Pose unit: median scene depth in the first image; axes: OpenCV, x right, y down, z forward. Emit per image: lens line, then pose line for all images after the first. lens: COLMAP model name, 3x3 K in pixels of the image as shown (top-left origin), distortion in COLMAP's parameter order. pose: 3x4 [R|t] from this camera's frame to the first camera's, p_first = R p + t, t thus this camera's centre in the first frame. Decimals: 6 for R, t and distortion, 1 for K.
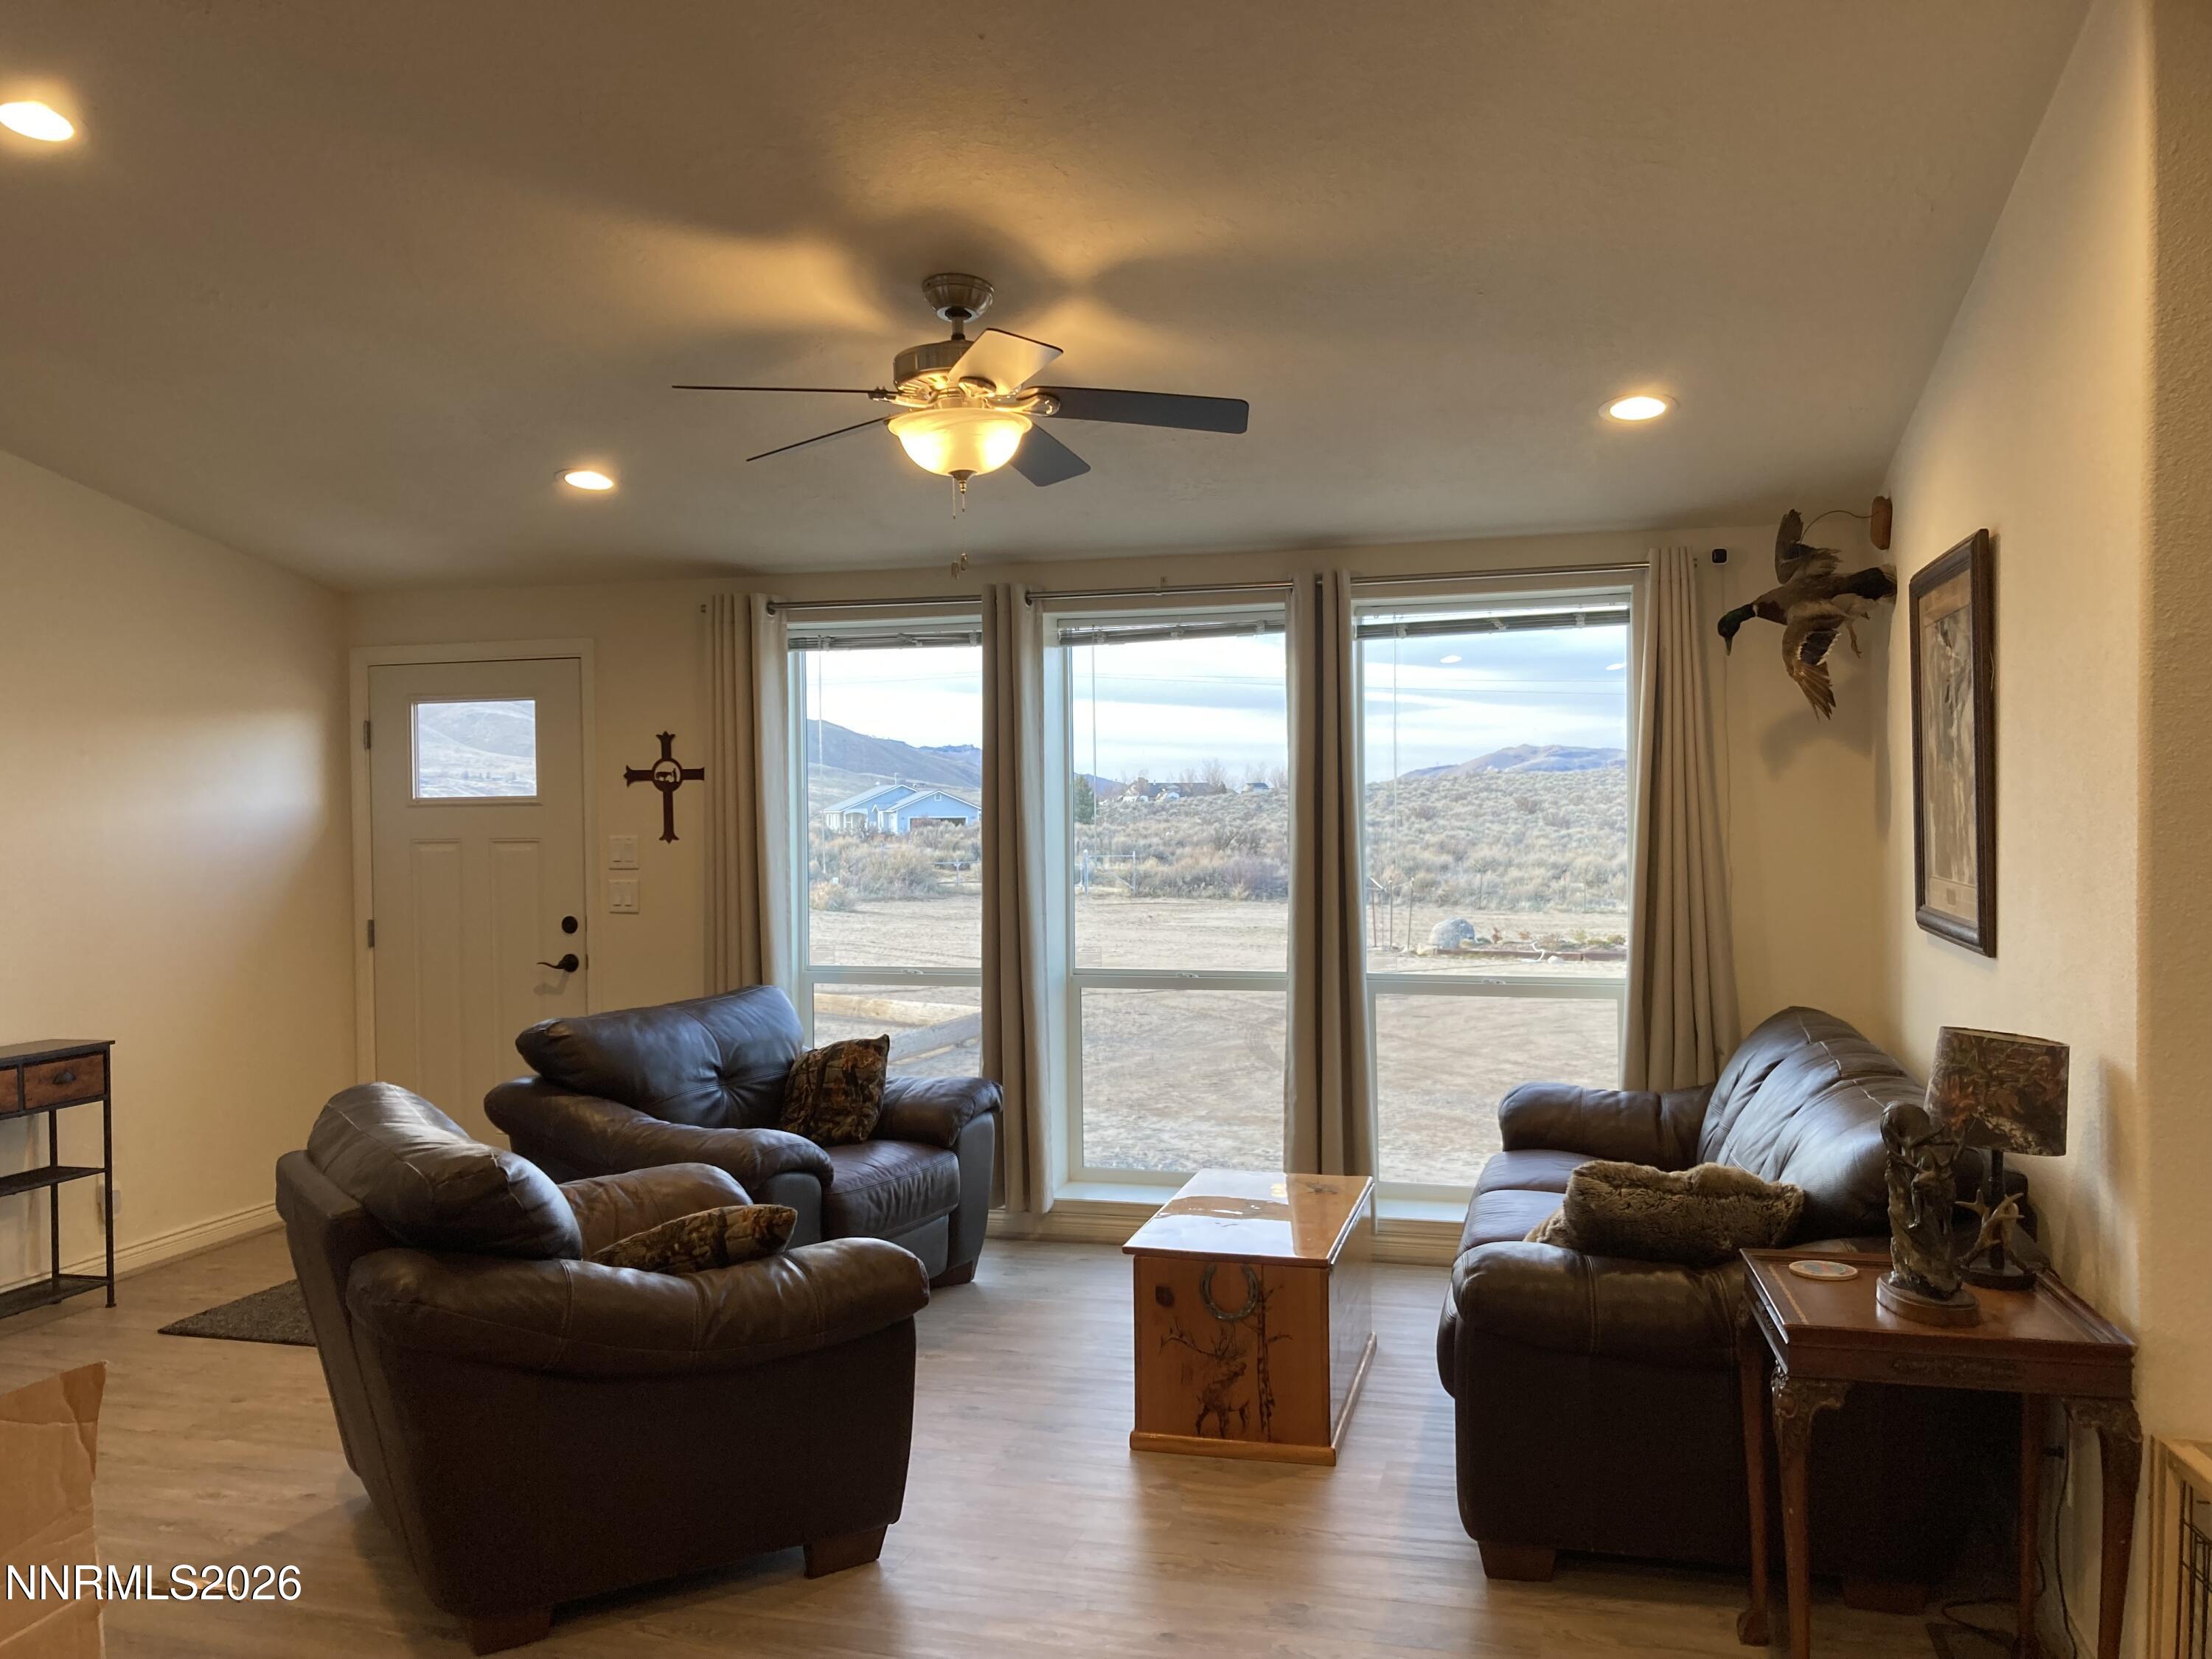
lens RADIAL K [[1791.6, 0, 1098.0], [0, 1791.6, 847.3], [0, 0, 1]] dist [-0.001386, 0.002781]
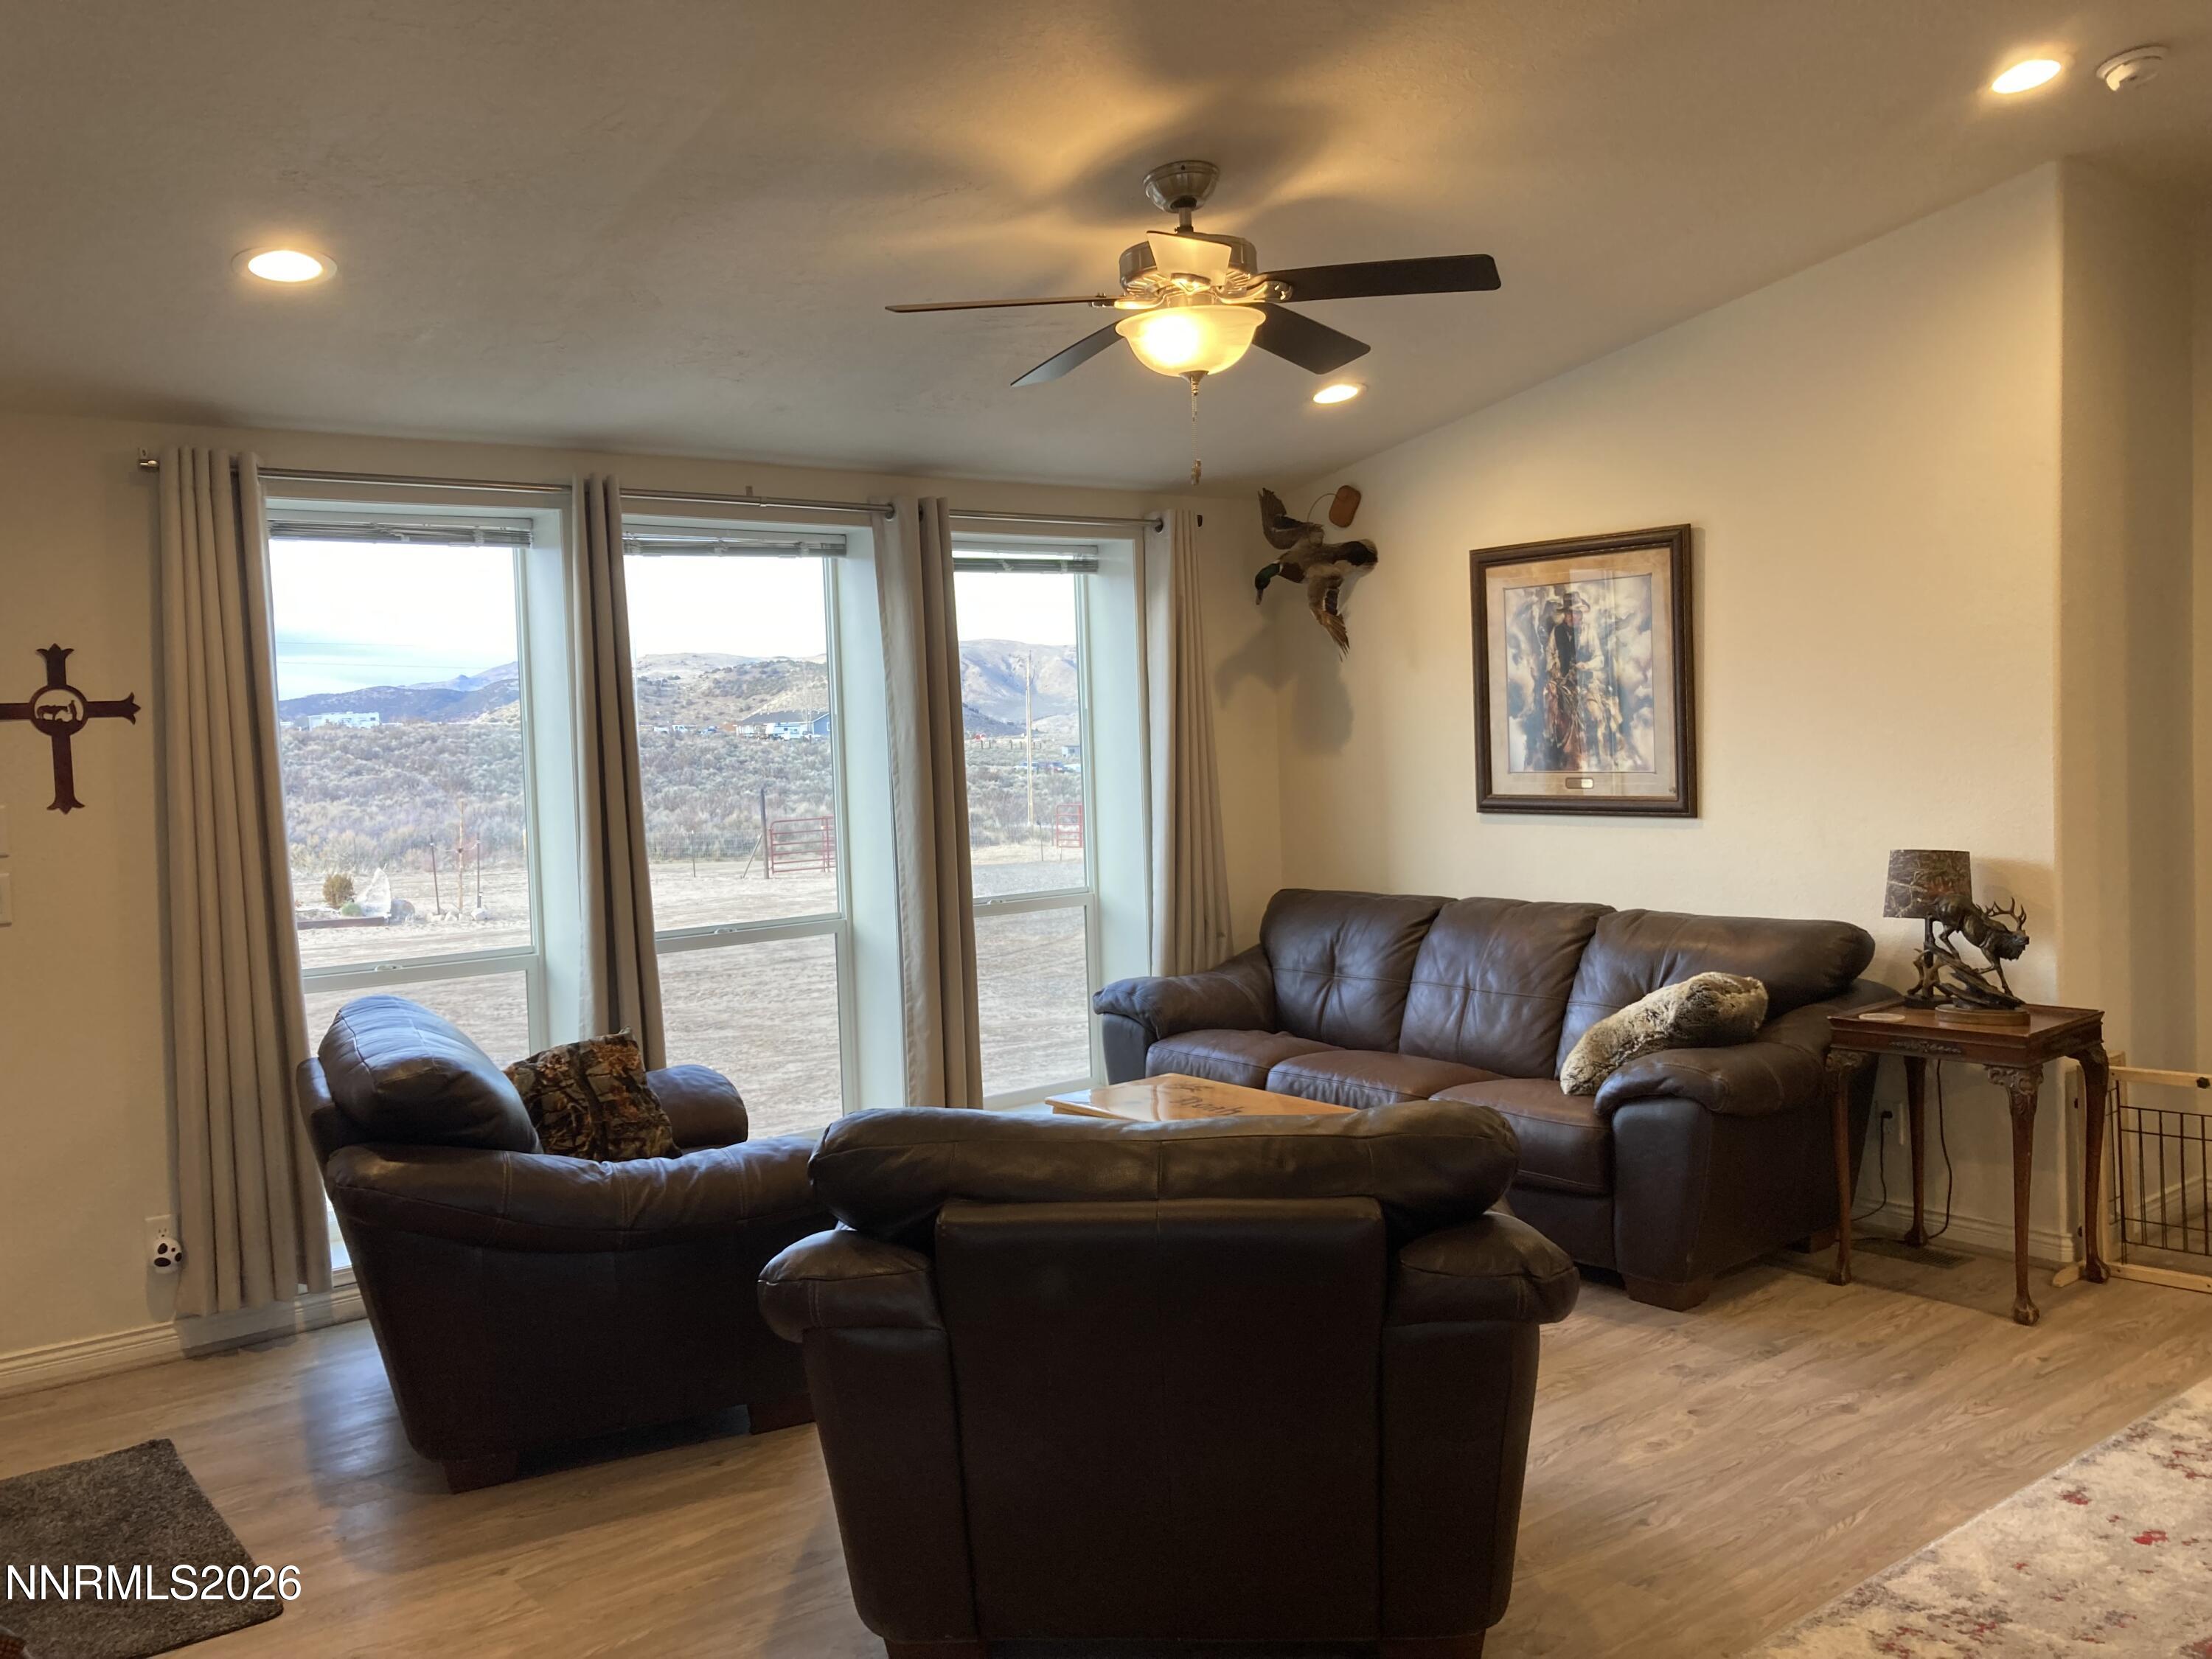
lens RADIAL K [[1814.3, 0, 1106.0], [0, 1814.3, 829.5], [0, 0, 1]] dist [0.011654, 0.004098]
pose [[0.576645, -0.062049, 0.814635, -0.745900], [0.037219, 0.998072, 0.049675, -0.020302], [-0.816147, 0.001676, 0.577843, 0.388344]]
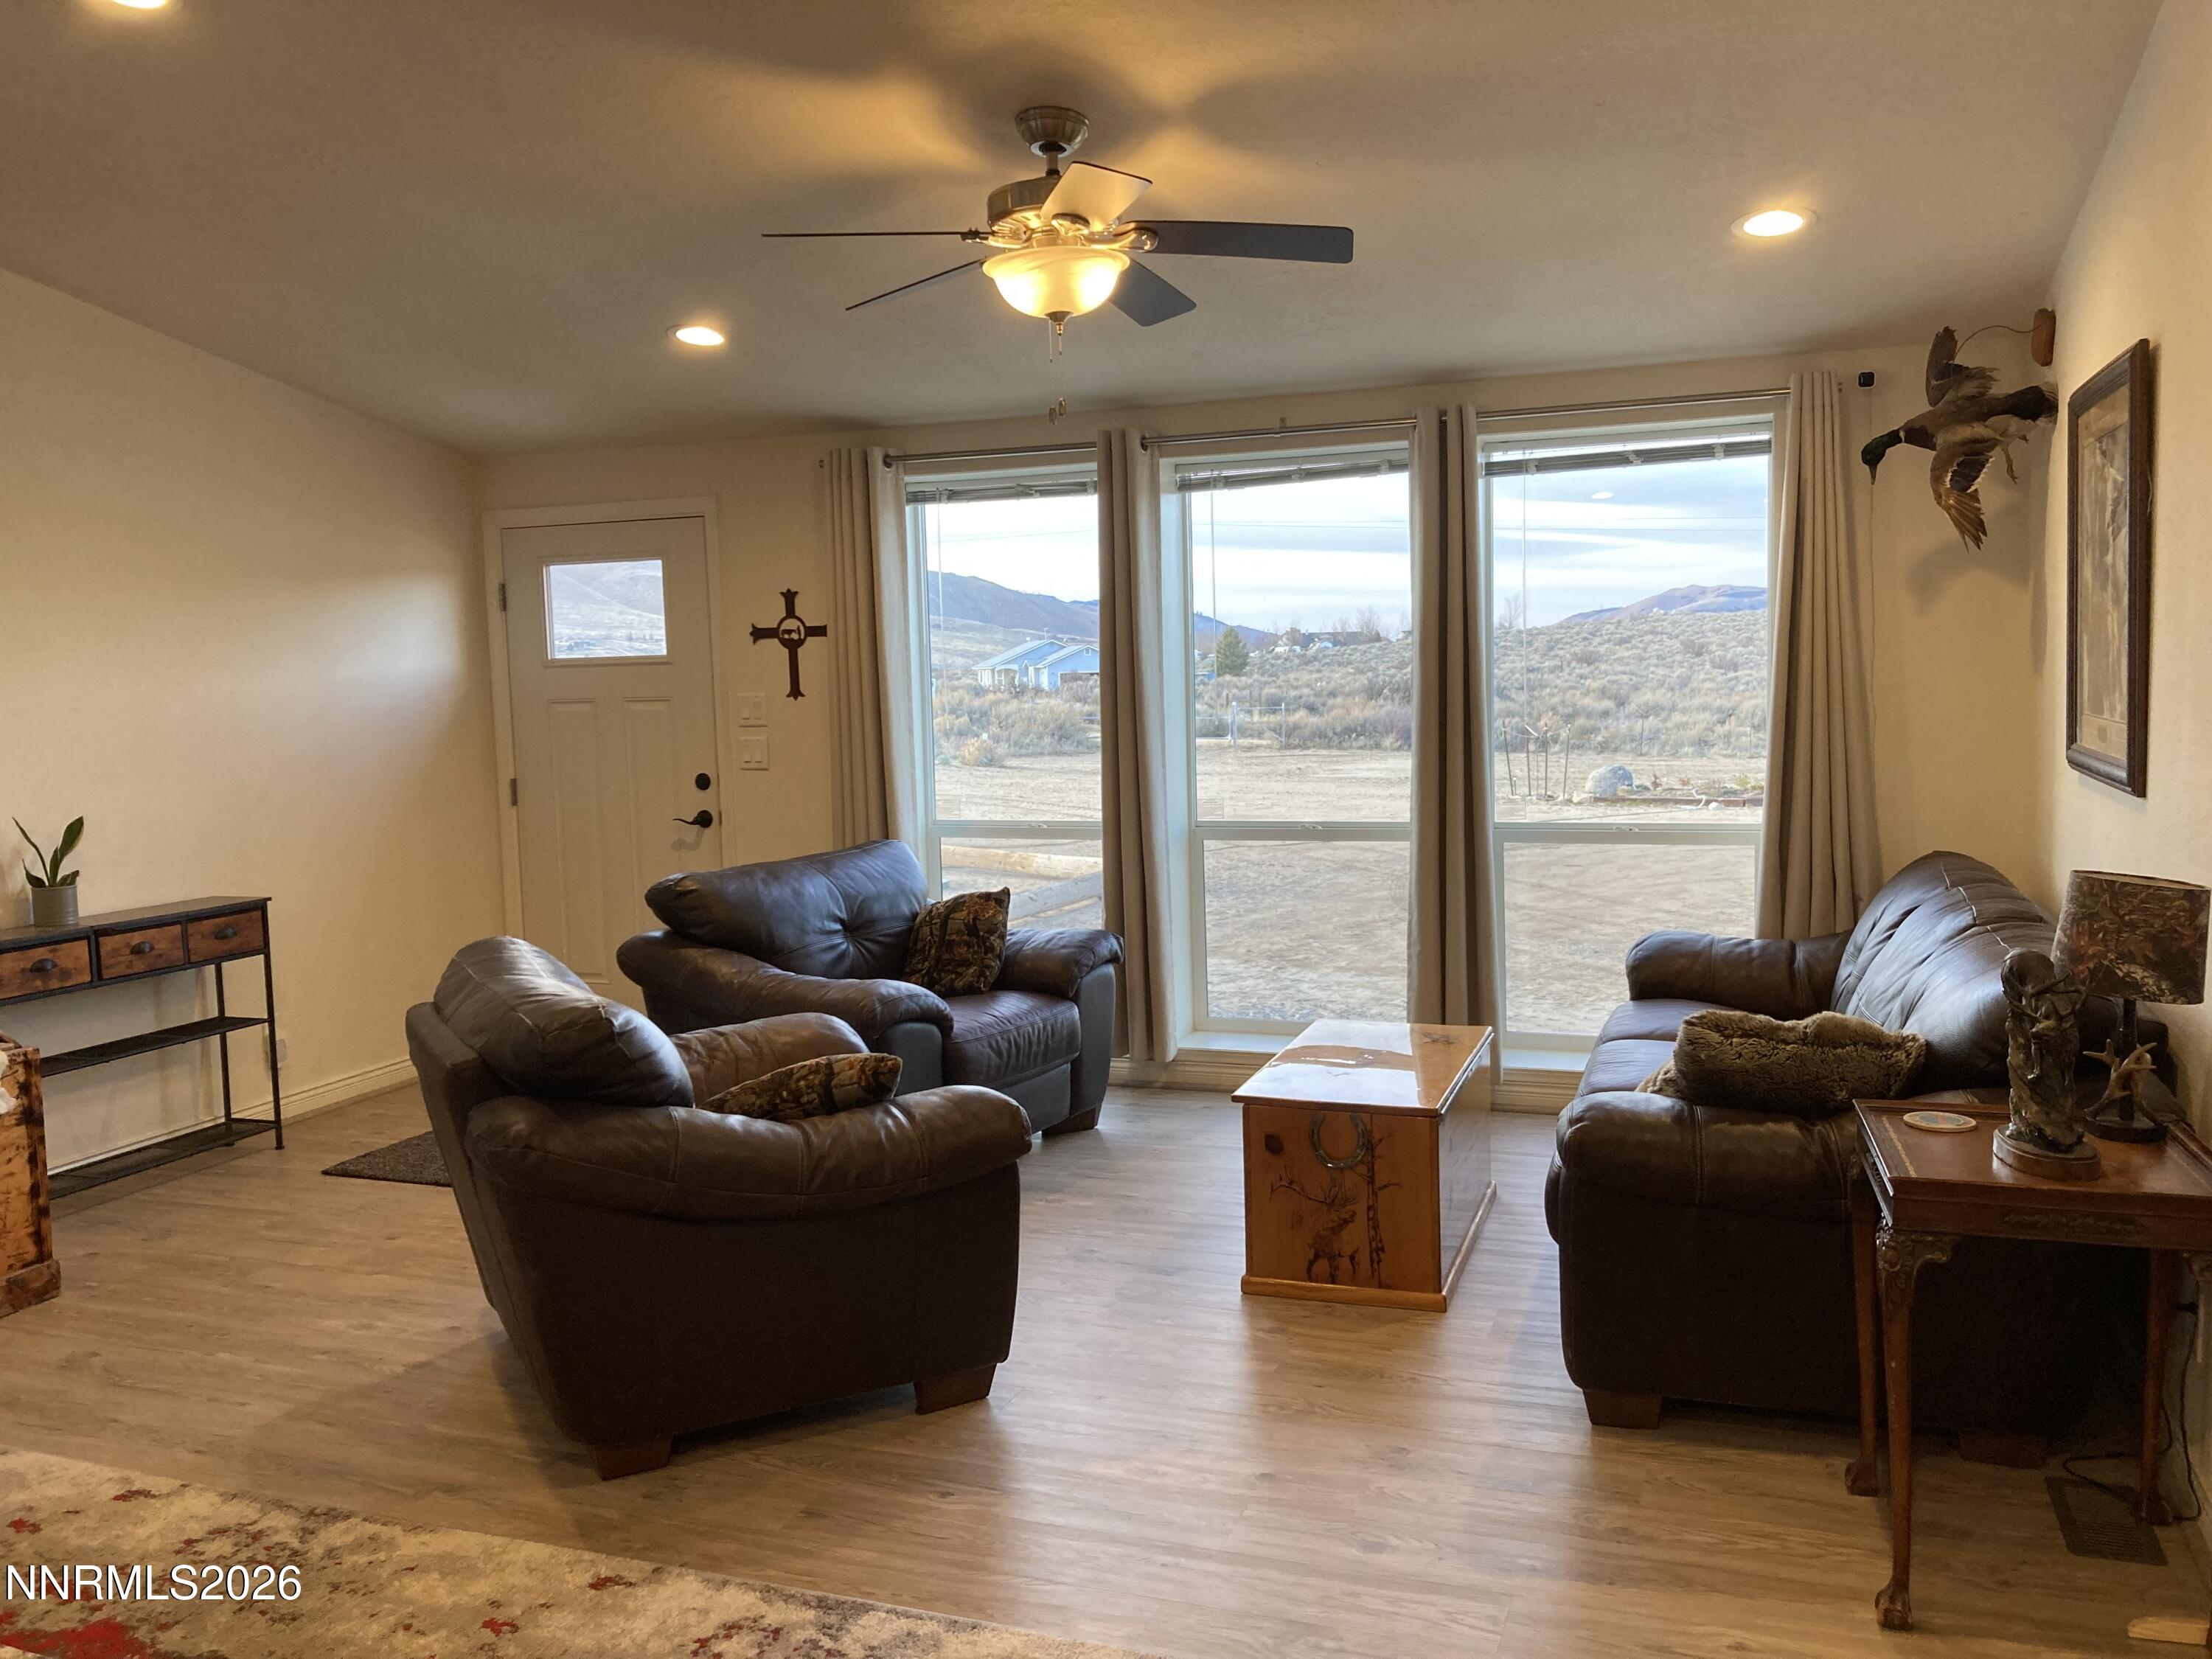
lens RADIAL K [[1787.3, 0, 1106.0], [0, 1787.3, 829.5], [0, 0, 1]] dist [0.004744, -0.015110]
pose [[0.996590, -0.009374, -0.081984, 0.022358], [0.015250, 0.997336, 0.071334, 0.001757], [0.081097, -0.072341, 0.994078, 0.009120]]
